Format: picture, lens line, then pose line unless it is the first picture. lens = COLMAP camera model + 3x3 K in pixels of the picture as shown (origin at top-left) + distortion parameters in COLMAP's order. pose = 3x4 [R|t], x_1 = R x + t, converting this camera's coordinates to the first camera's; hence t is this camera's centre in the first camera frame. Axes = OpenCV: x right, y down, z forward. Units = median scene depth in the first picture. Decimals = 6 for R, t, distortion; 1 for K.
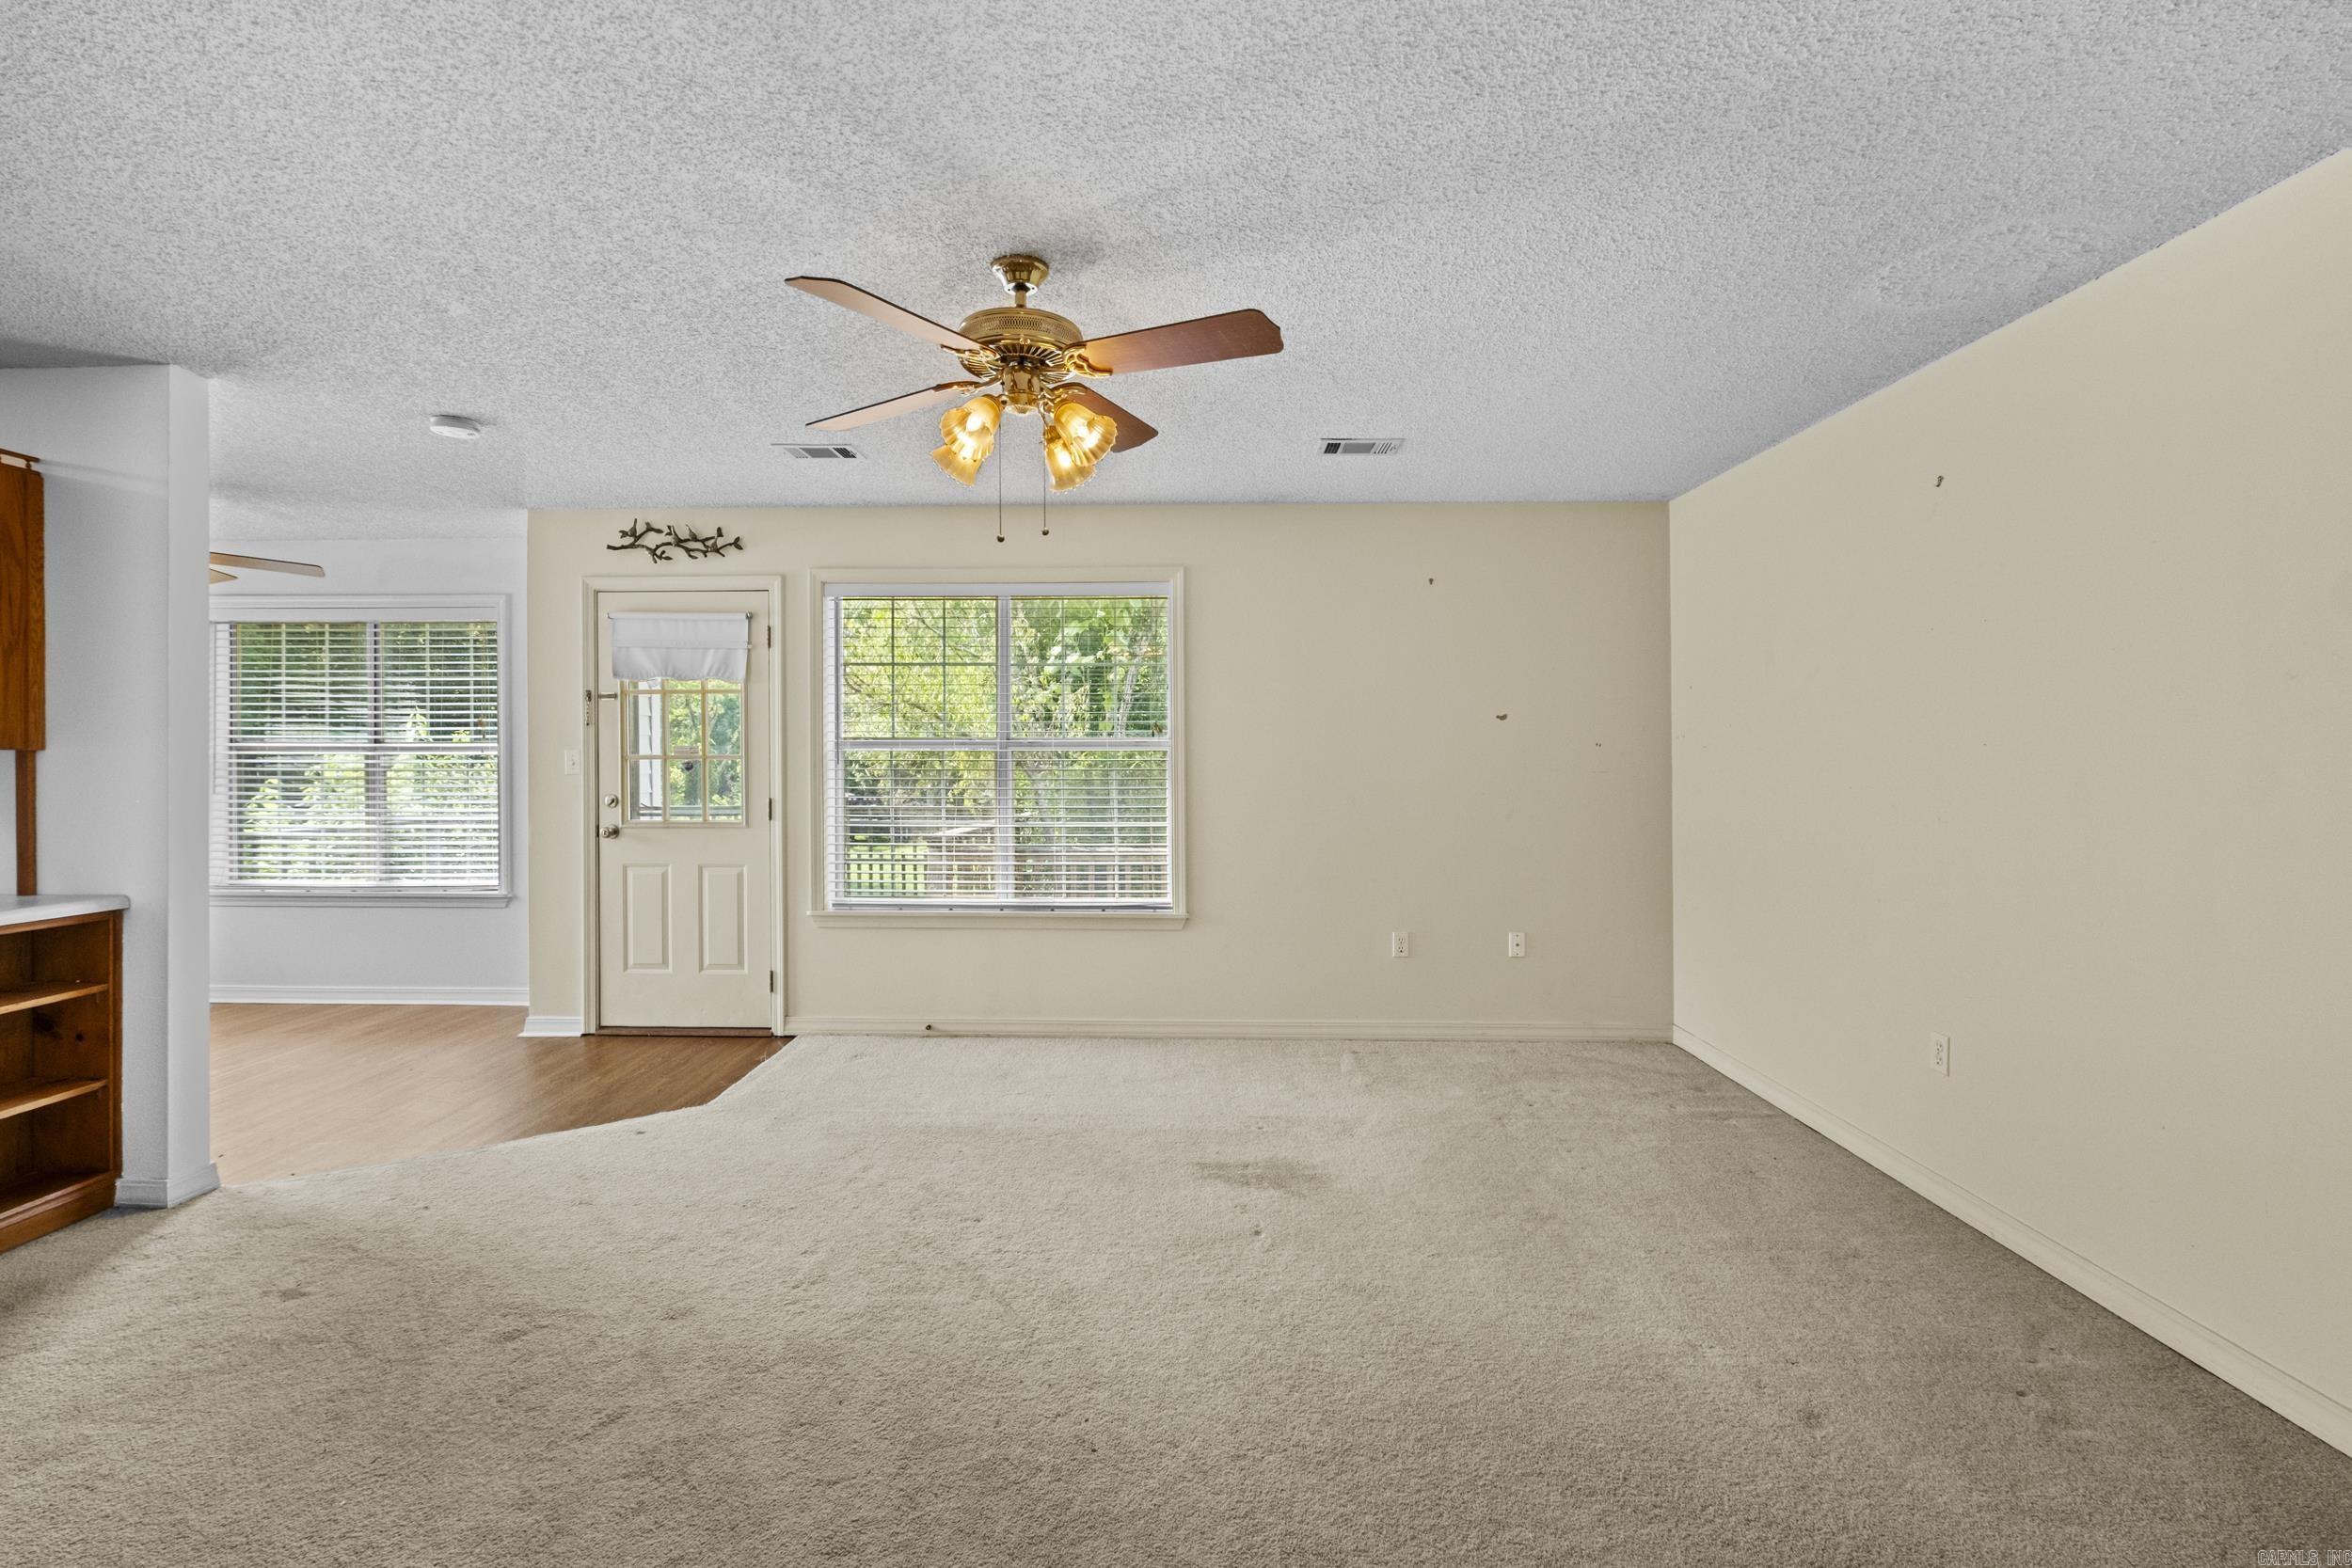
lens RADIAL K [[1038.4, 0, 1141.4], [0, 1038.4, 756.5], [0, 0, 1]] dist [0.000242, -0.000196]
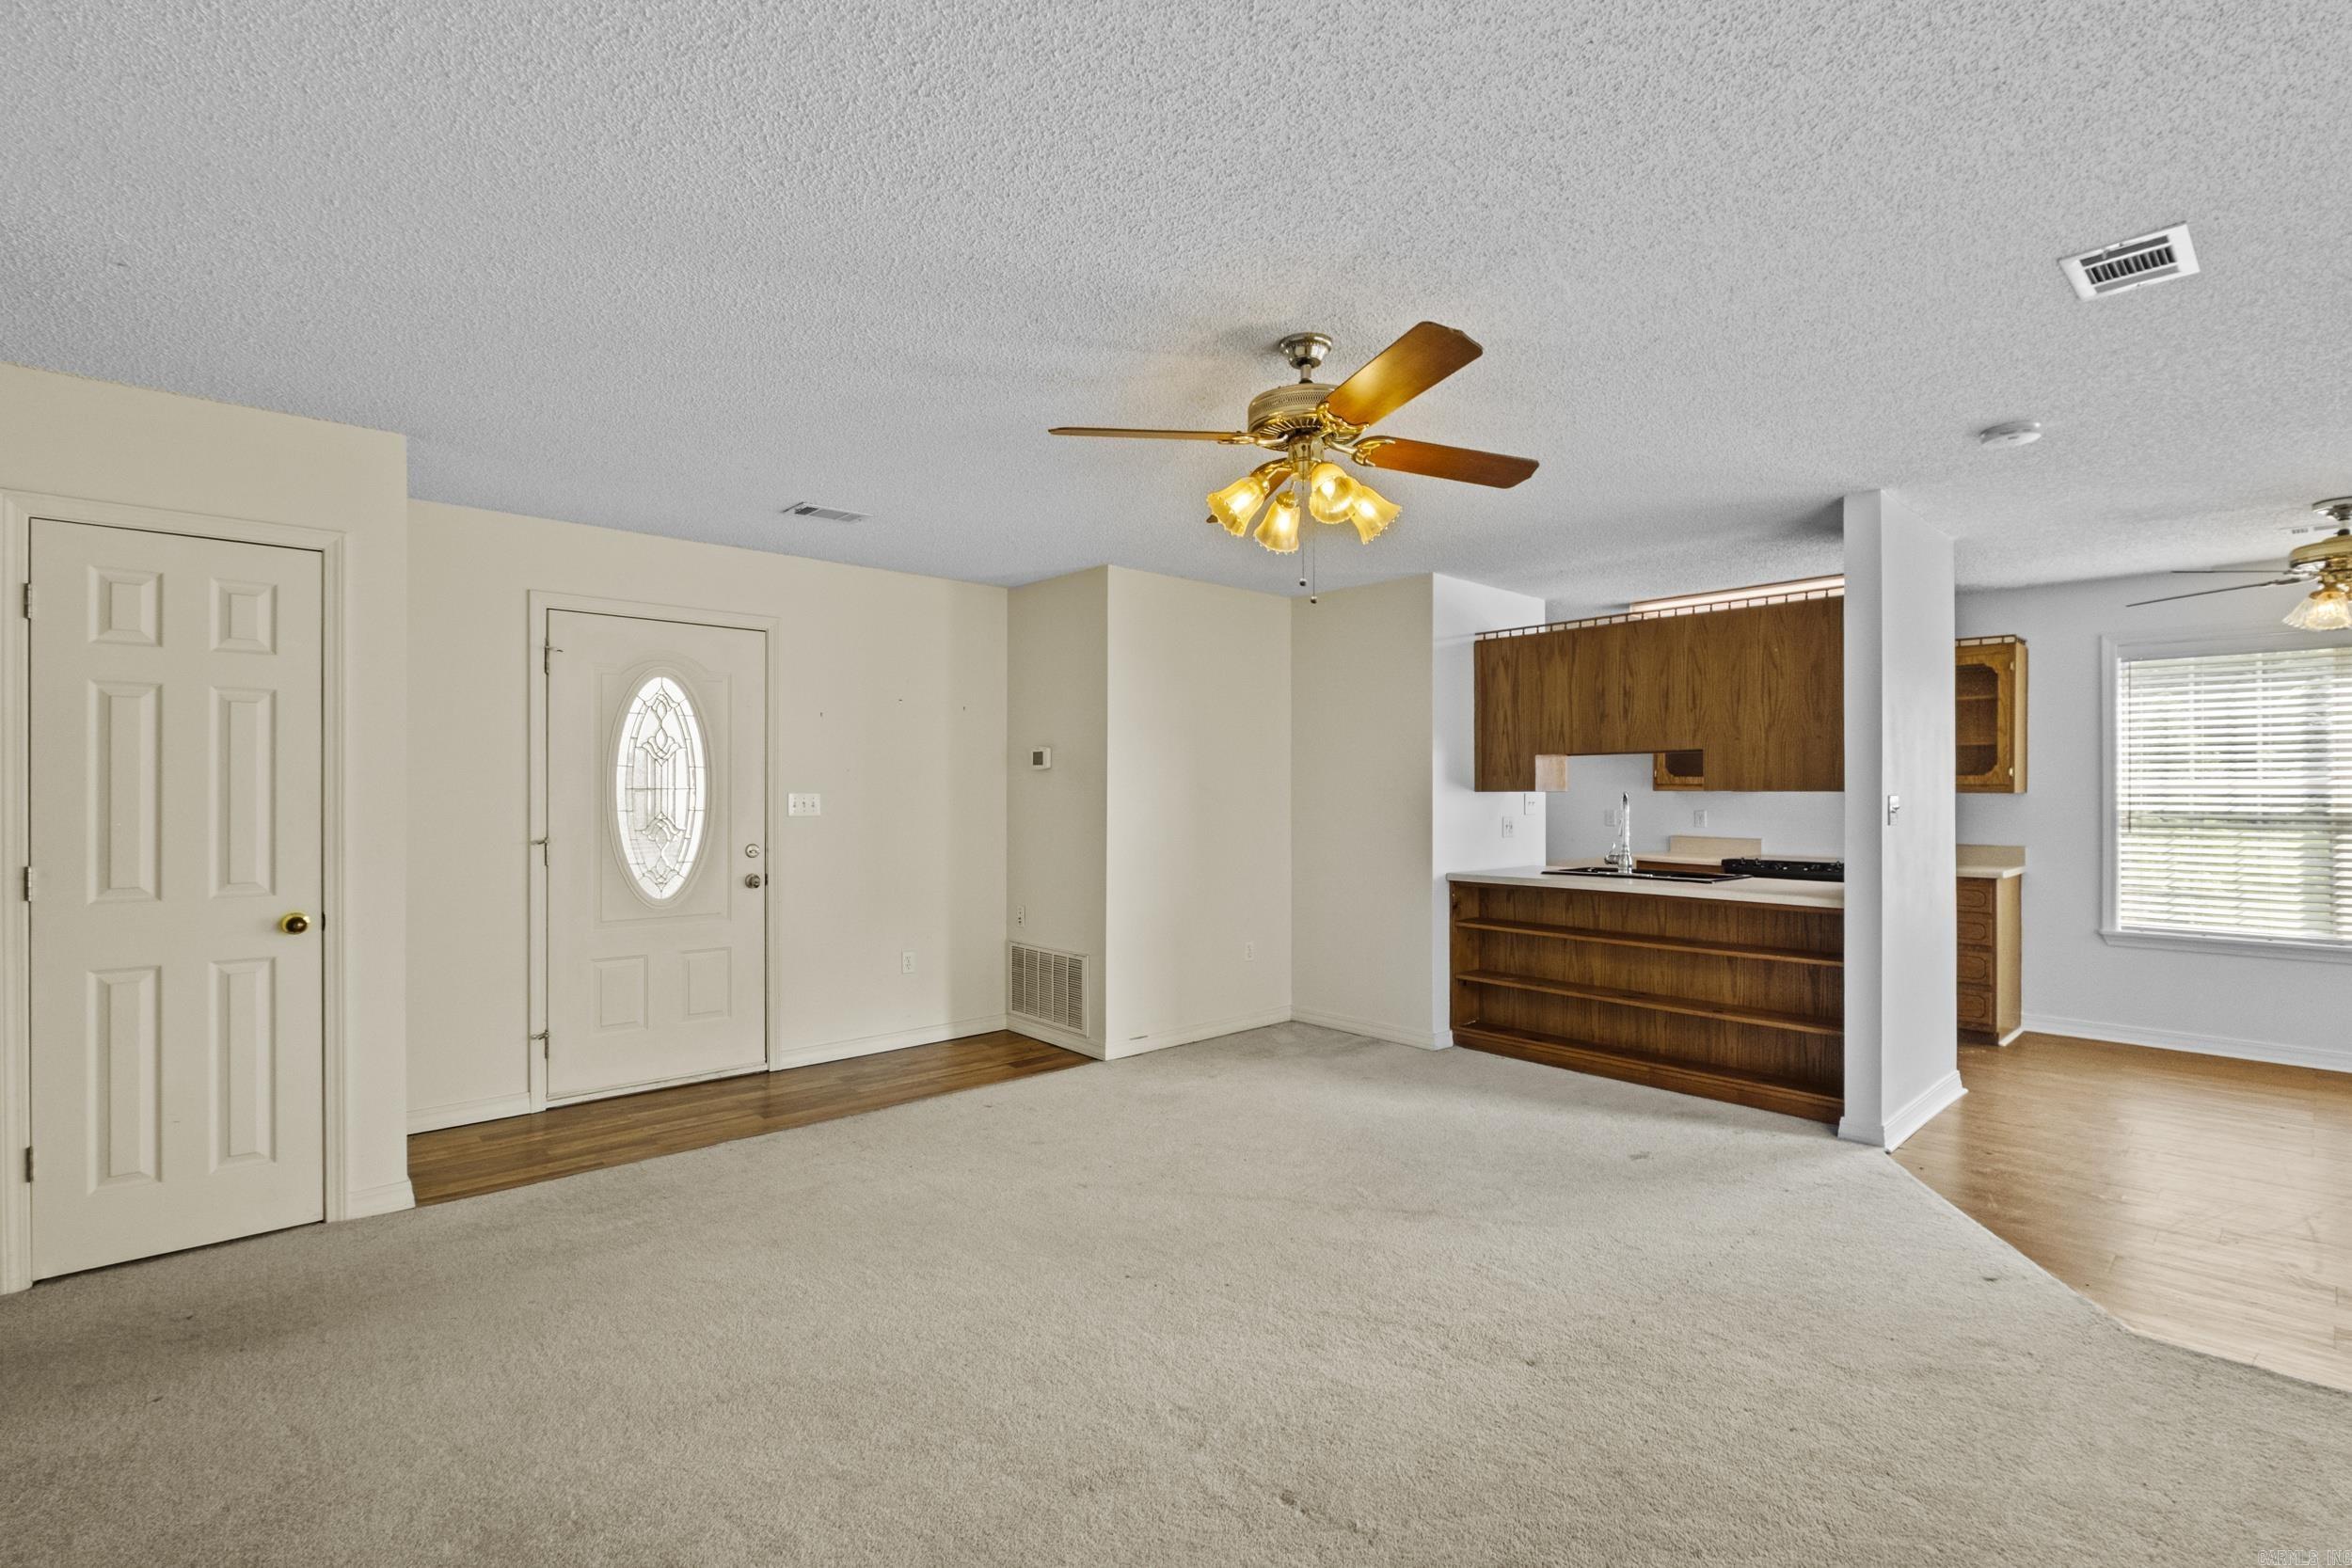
lens RADIAL K [[1047.3, 0, 1173.6], [0, 1047.3, 796.6], [0, 0, 1]] dist [-0.001584, -0.000315]
pose [[-0.701004, 0.004340, -0.713144, 0.382009], [-0.000738, 0.999977, 0.006812, -0.004681], [0.713157, 0.005302, -0.700984, 0.839593]]
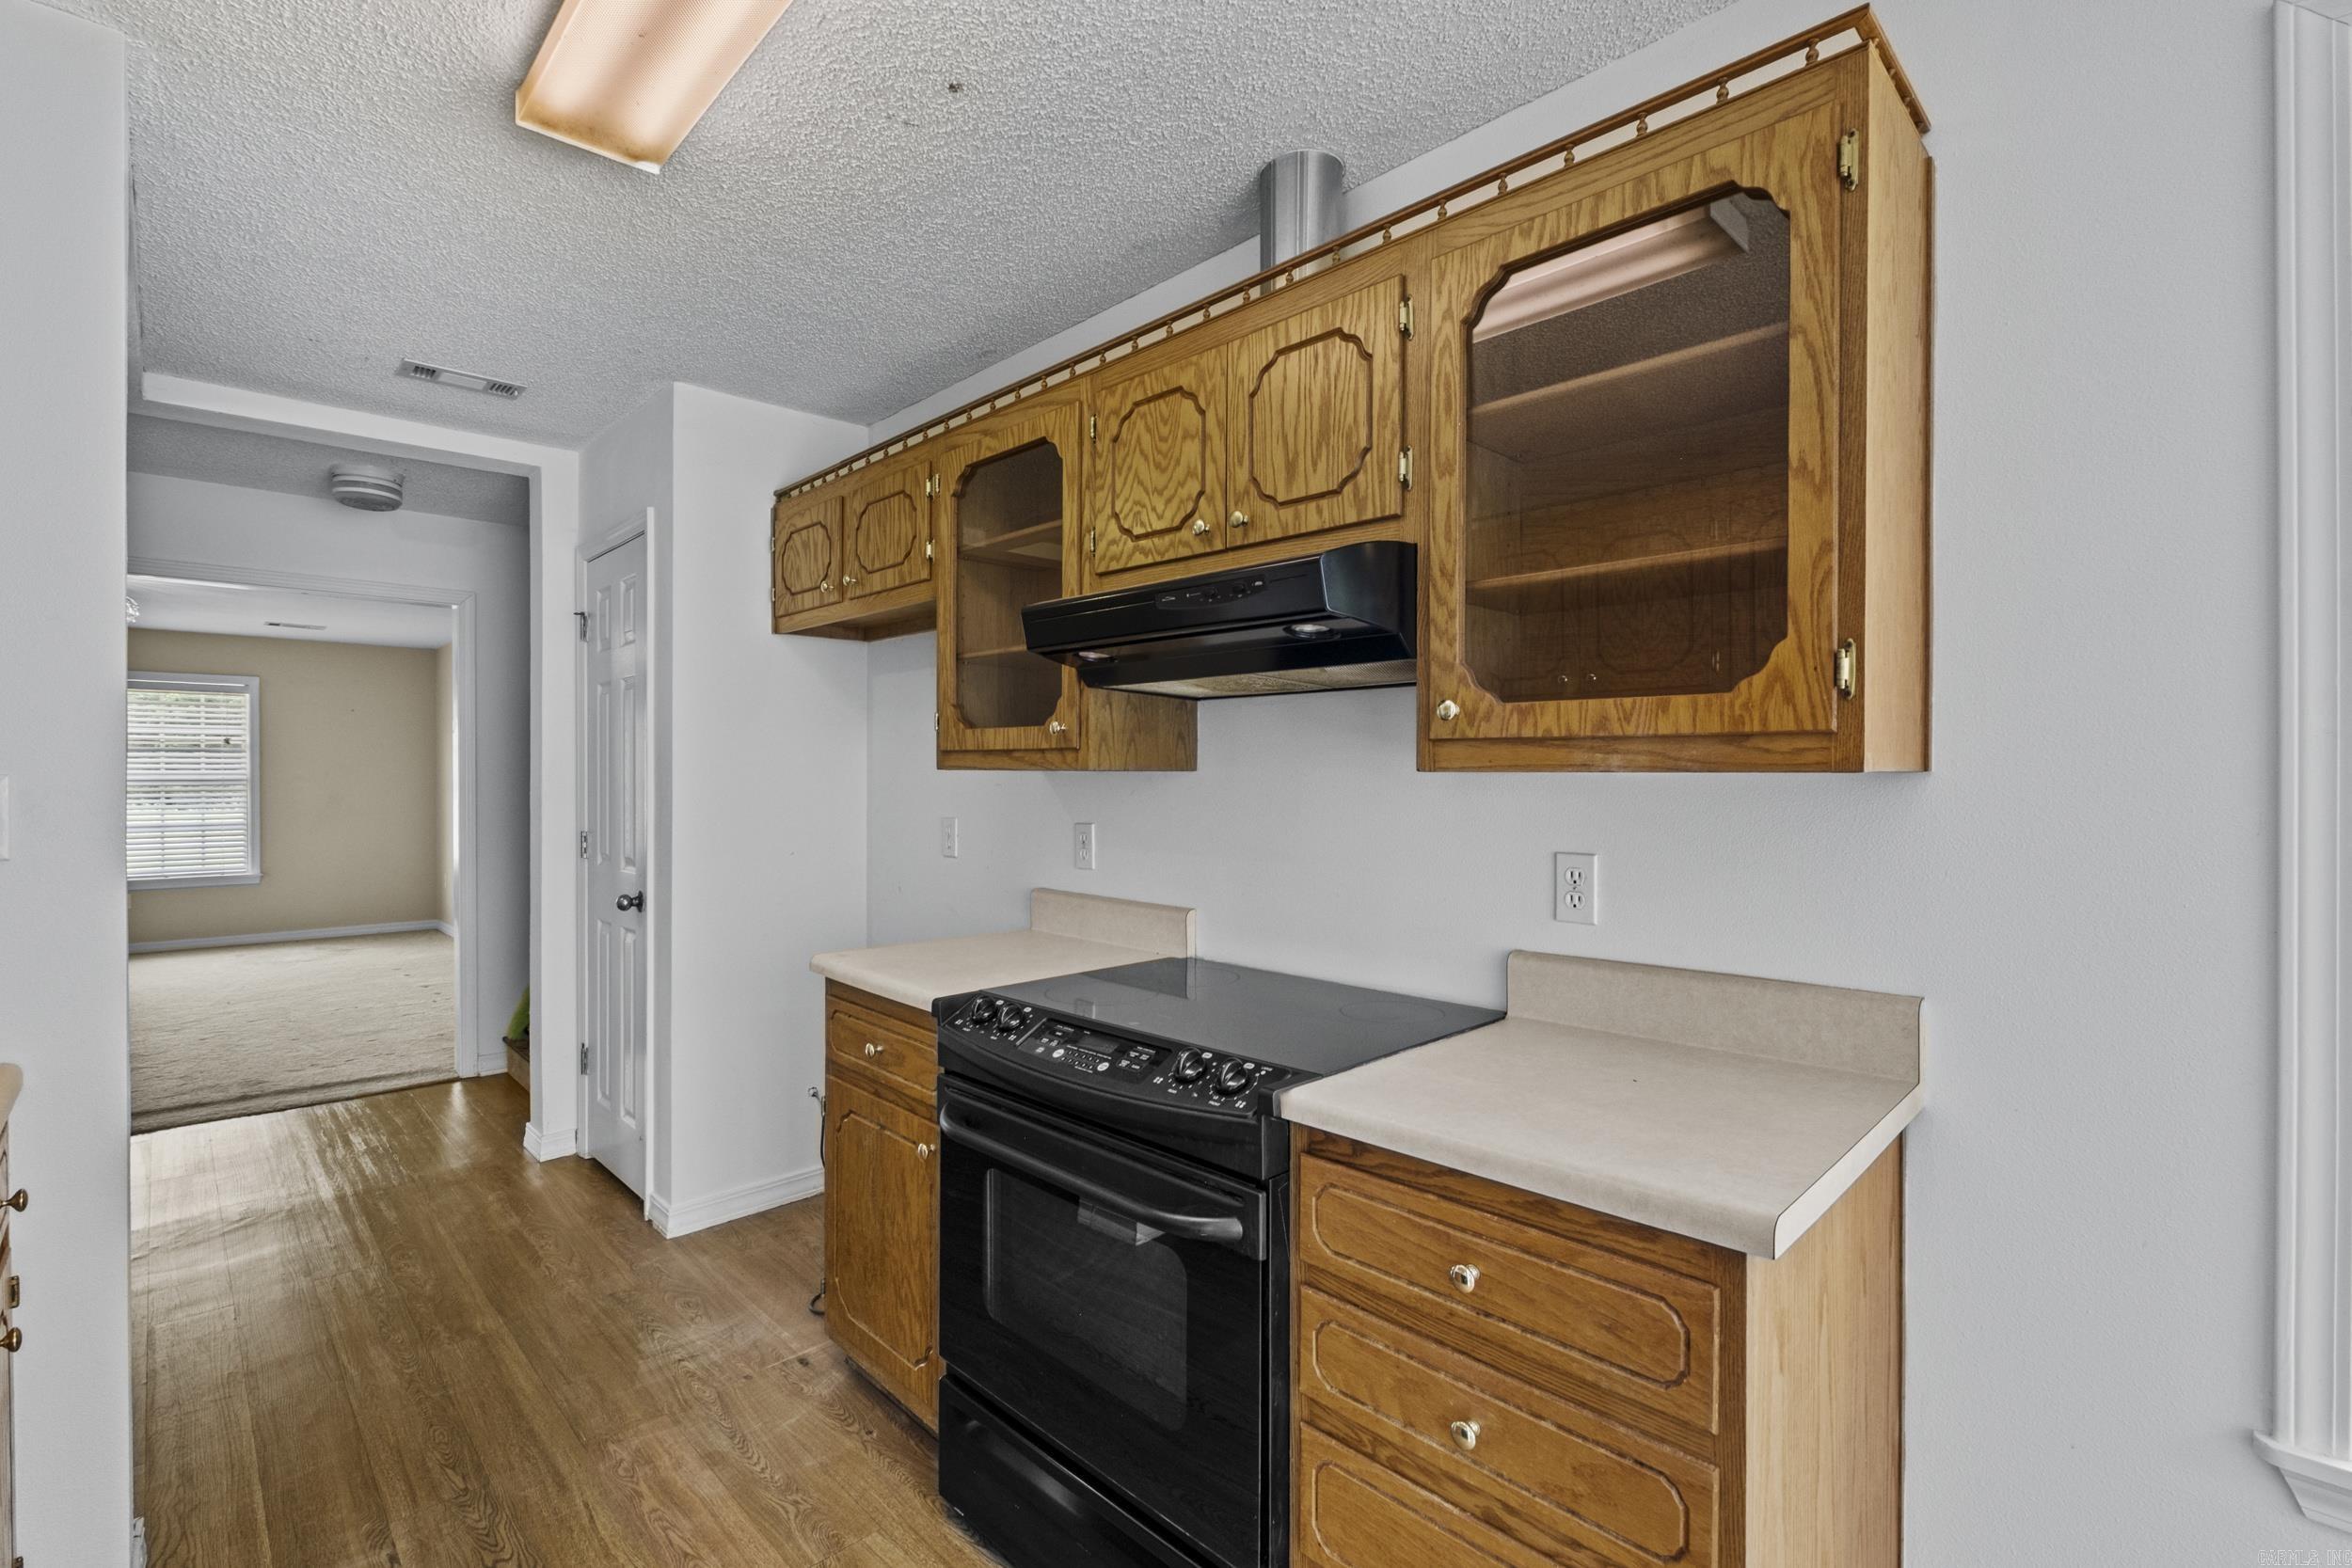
lens RADIAL K [[1061.4, 0, 1118.8], [0, 1061.4, 781.4], [0, 0, 1]] dist [-0.008206, -0.000493]
pose [[-0.698218, 0.002898, -0.715879, -0.841655], [-0.001717, 0.999982, 0.005723, -0.000433], [0.715883, 0.005225, -0.698201, 0.735277]]
